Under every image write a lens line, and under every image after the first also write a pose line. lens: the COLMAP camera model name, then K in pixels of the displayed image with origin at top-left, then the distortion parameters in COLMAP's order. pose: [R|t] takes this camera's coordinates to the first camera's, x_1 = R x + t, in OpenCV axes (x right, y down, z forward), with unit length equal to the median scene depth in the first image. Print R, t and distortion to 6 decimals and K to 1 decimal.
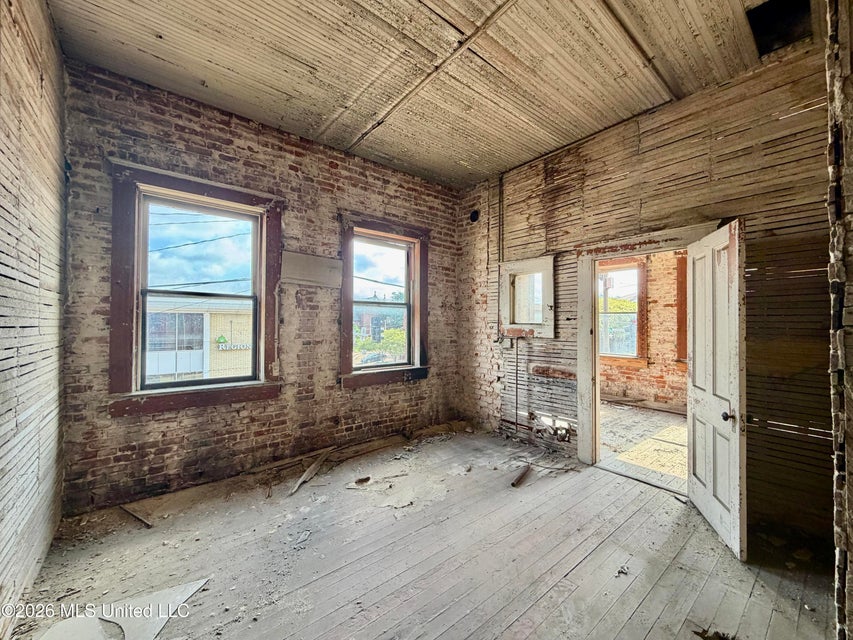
lens RADIAL K [[340.6, 0, 426.5], [0, 340.6, 320.0], [0, 0, 1]] dist [-0.000418, -0.000078]
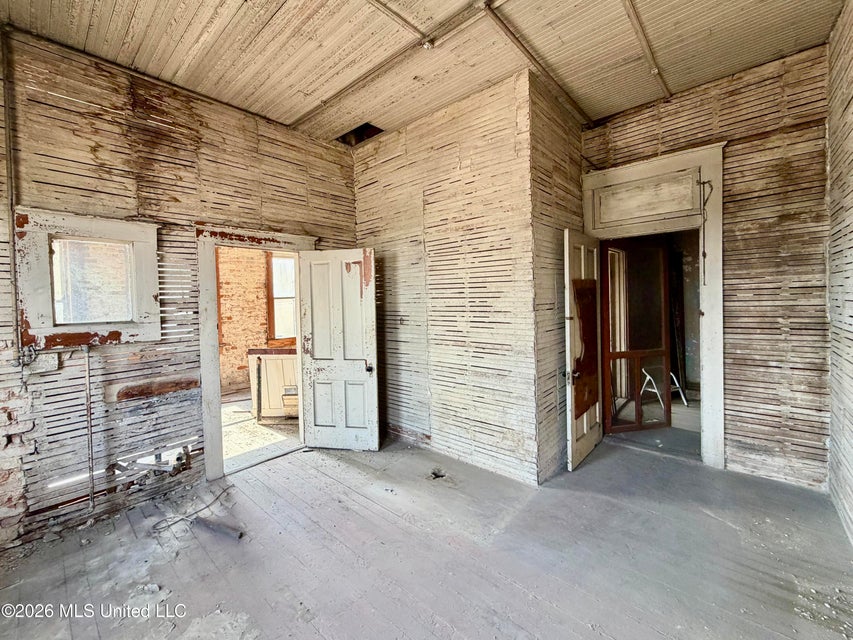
lens RADIAL K [[349.8, 0, 427.7], [0, 349.8, 304.2], [0, 0, 1]] dist [-0.000643, -0.000250]
pose [[-0.168840, -0.016137, 0.985511, -0.463527], [0.013971, 0.999726, 0.018764, -0.029222], [-0.985544, 0.016937, -0.168568, 0.583128]]
